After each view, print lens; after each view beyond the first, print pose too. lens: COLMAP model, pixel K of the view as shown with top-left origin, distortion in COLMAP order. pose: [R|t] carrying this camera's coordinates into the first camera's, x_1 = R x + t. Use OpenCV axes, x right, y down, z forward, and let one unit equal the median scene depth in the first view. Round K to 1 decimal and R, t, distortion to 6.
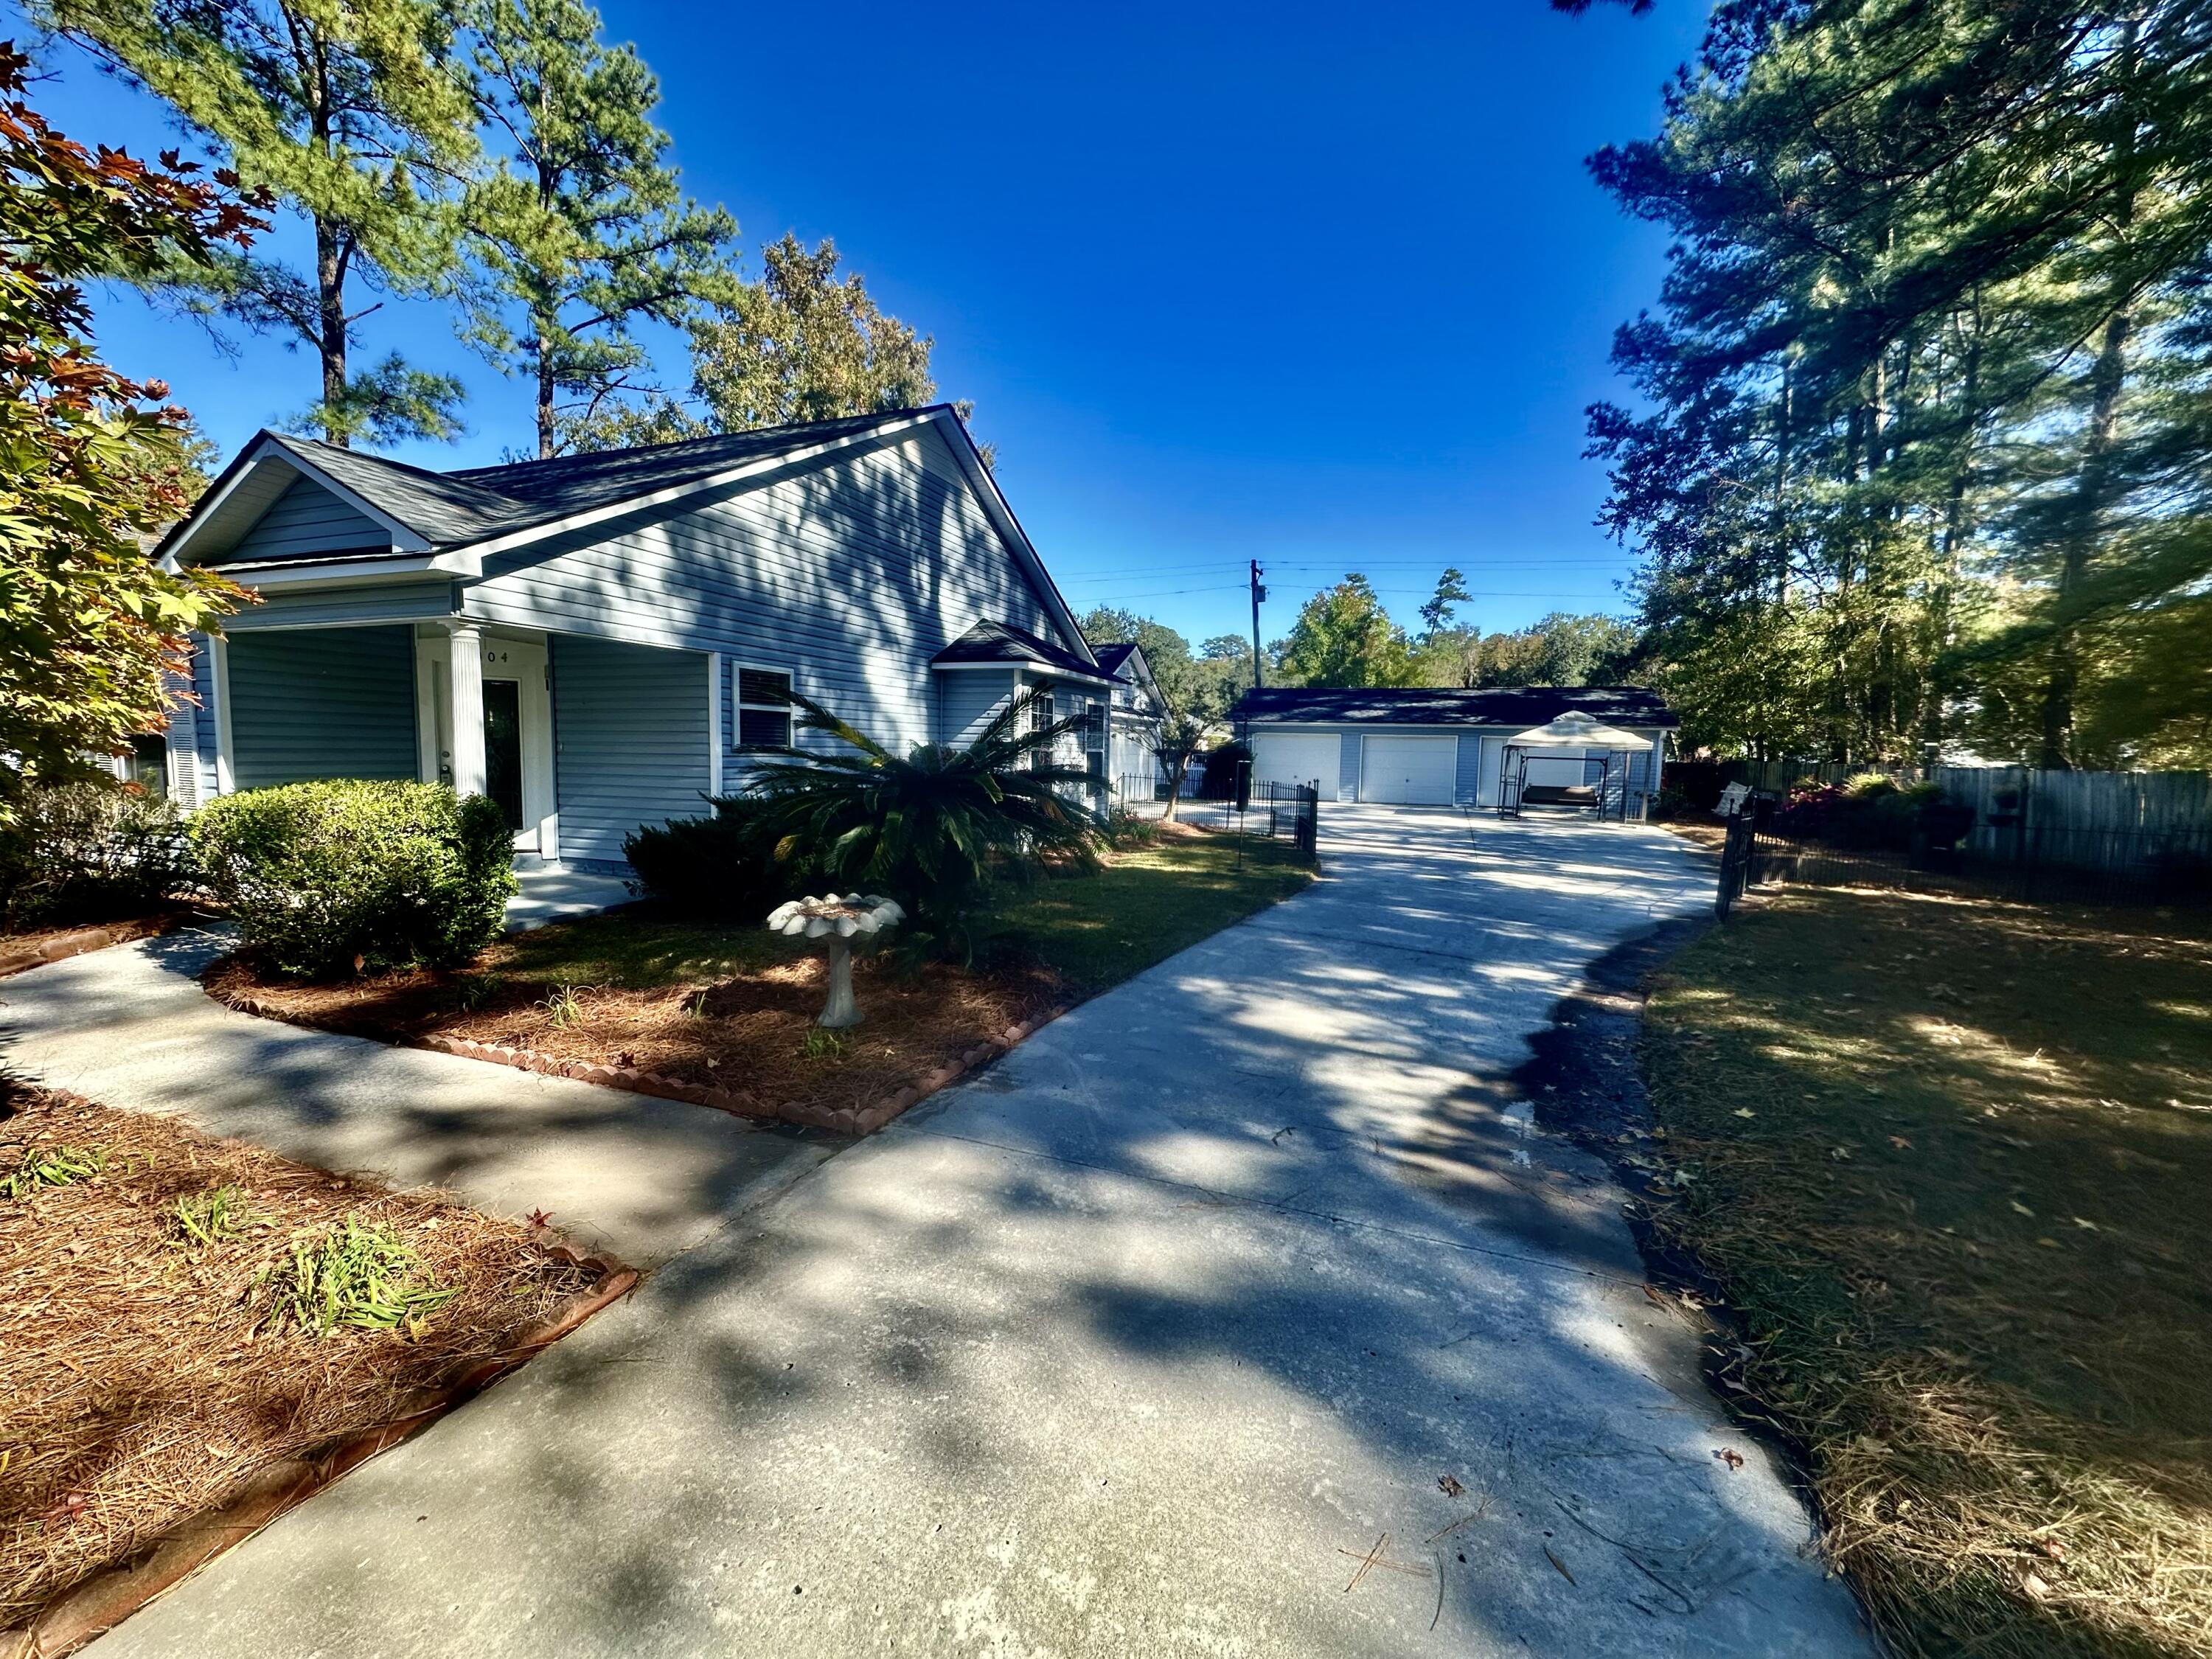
lens RADIAL K [[881.2, 0, 1117.1], [0, 881.2, 834.9], [0, 0, 1]] dist [0.001008, -0.000653]
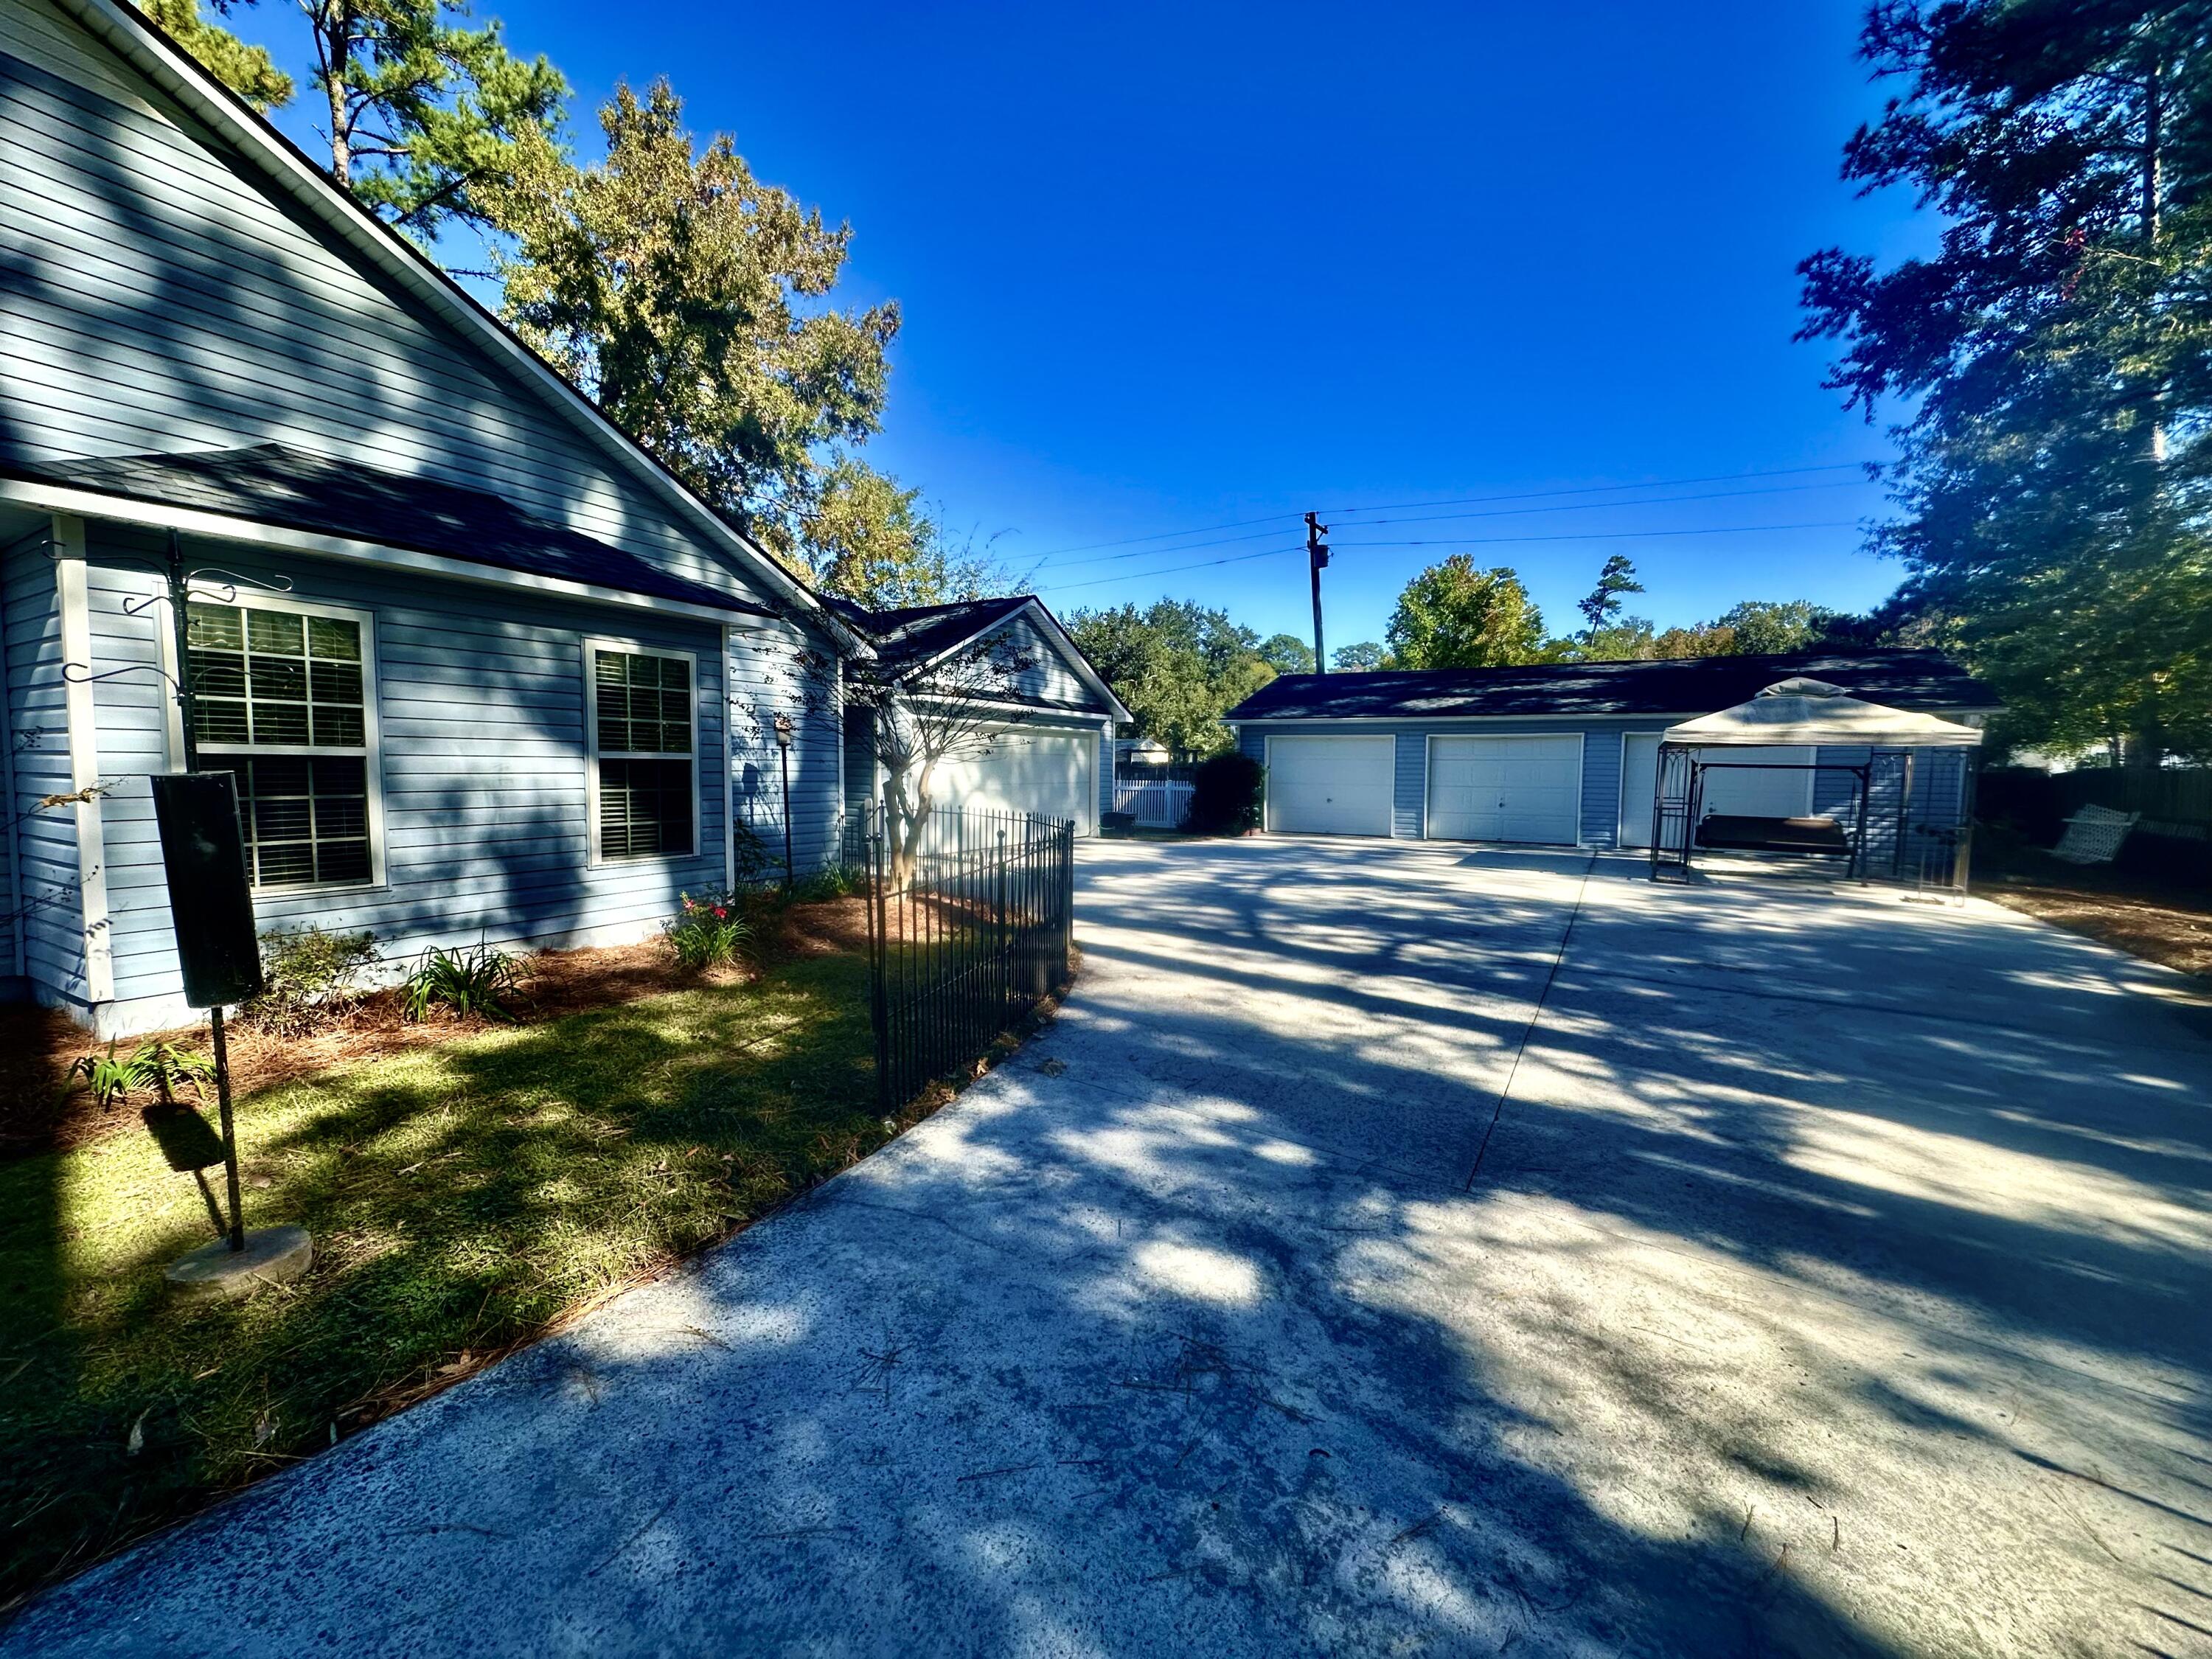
lens RADIAL K [[881.2, 0, 1105.8], [0, 881.2, 833.8], [0, 0, 1]] dist [0.001008, -0.000653]
pose [[0.985575, 0.001040, -0.169237, 0.199957], [-0.004641, 0.999771, -0.020885, -0.033130], [0.169177, 0.021369, 0.985354, 0.414907]]
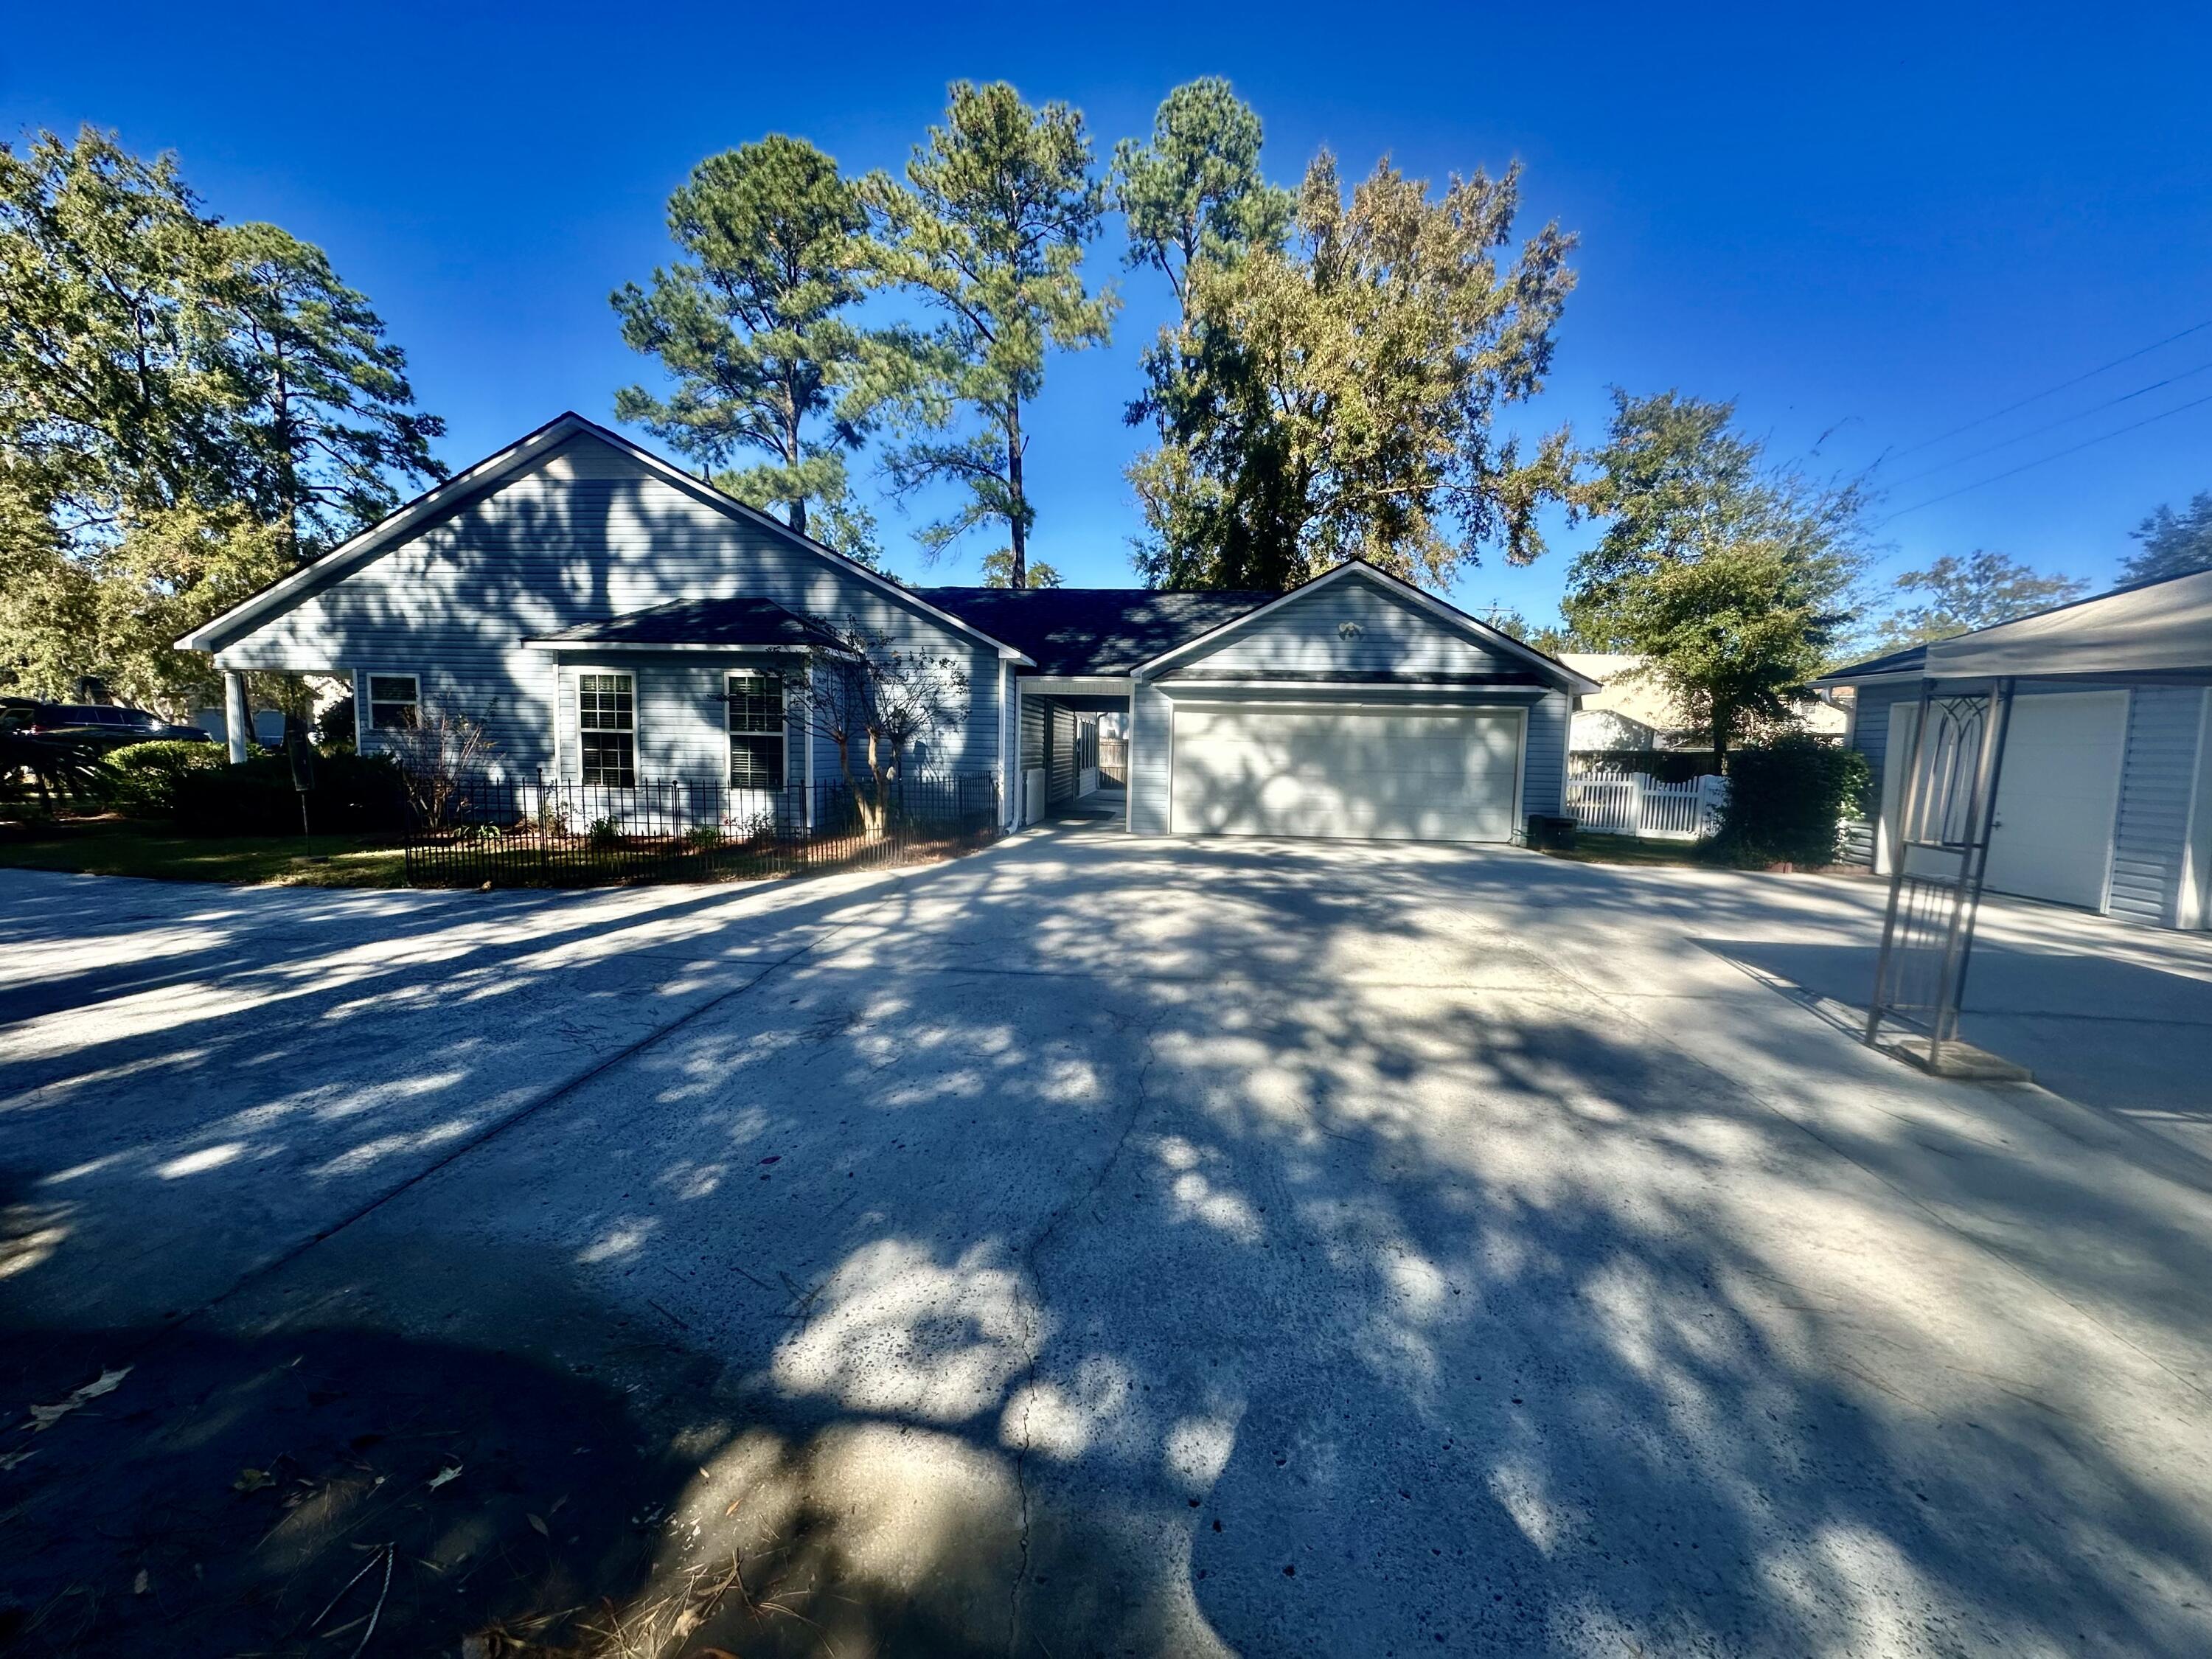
lens RADIAL K [[881.2, 0, 1106.8], [0, 881.2, 836.6], [0, 0, 1]] dist [0.001008, -0.000653]
pose [[0.267076, 0.087815, -0.959666, 0.593077], [-0.107159, 0.992370, 0.060985, -0.060003], [0.957699, 0.086550, 0.274449, 0.765589]]
